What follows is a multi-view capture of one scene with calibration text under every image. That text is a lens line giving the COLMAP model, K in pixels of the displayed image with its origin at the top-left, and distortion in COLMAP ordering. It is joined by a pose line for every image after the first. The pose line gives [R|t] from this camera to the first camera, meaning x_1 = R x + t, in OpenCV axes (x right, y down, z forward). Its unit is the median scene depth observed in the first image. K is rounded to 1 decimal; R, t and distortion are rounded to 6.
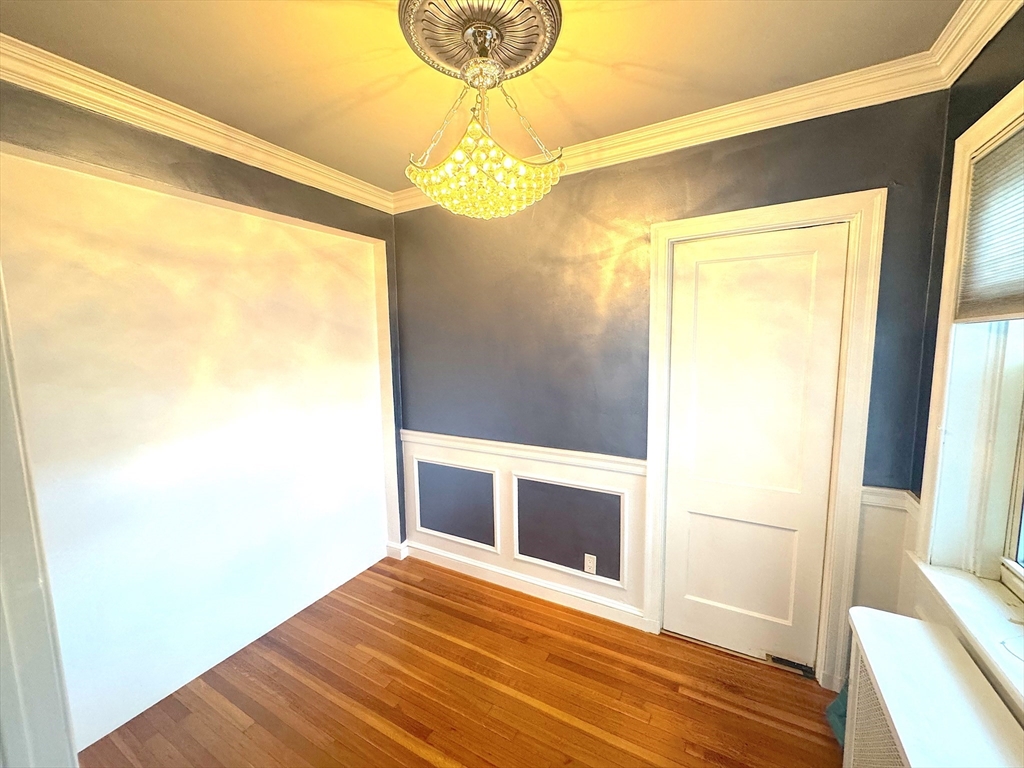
lens RADIAL K [[409.0, 0, 510.1], [0, 409.0, 385.4], [0, 0, 1]] dist [-0.006072, 0.001046]
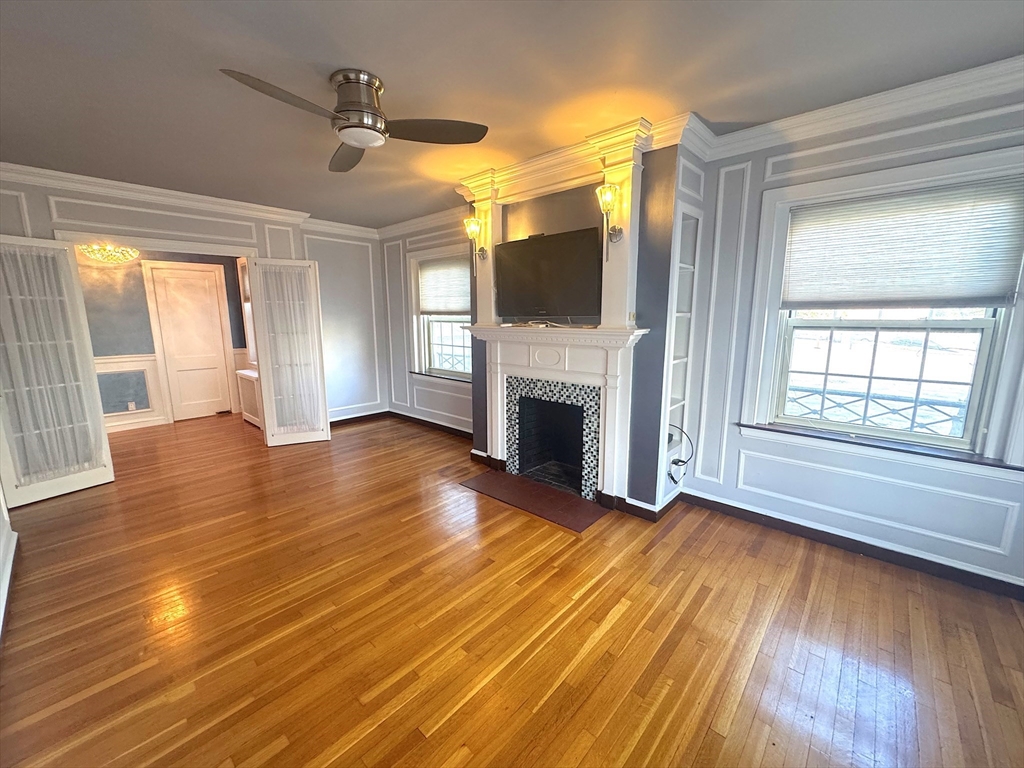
lens RADIAL K [[409.0, 0, 512.1], [0, 409.0, 384.0], [0, 0, 1]] dist [-0.006072, 0.001046]
pose [[0.223773, -0.153637, 0.962456, -1.748014], [0.101618, 0.985793, 0.133736, 0.275195], [-0.969329, 0.067876, 0.236206, -1.848555]]
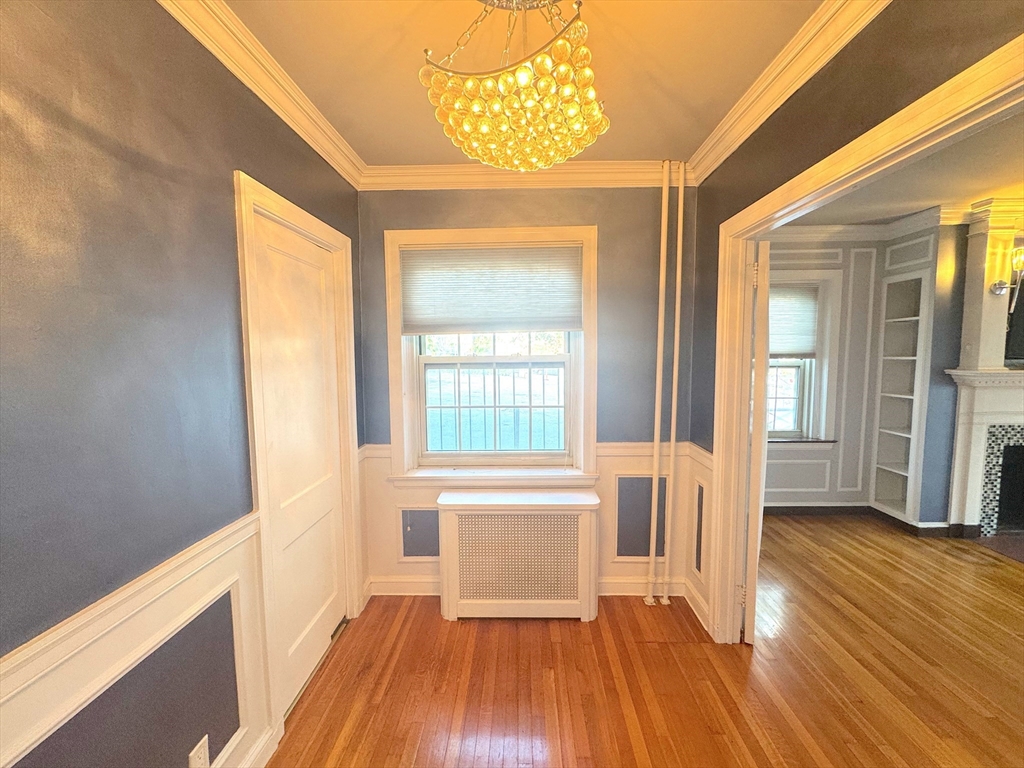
lens RADIAL K [[409.0, 0, 515.1], [0, 409.0, 385.1], [0, 0, 1]] dist [-0.006072, 0.001046]
pose [[-0.468685, -0.054988, 0.881652, -0.508724], [0.105936, 0.987359, 0.117897, -0.066590], [-0.876990, 0.148655, -0.456935, 0.973327]]
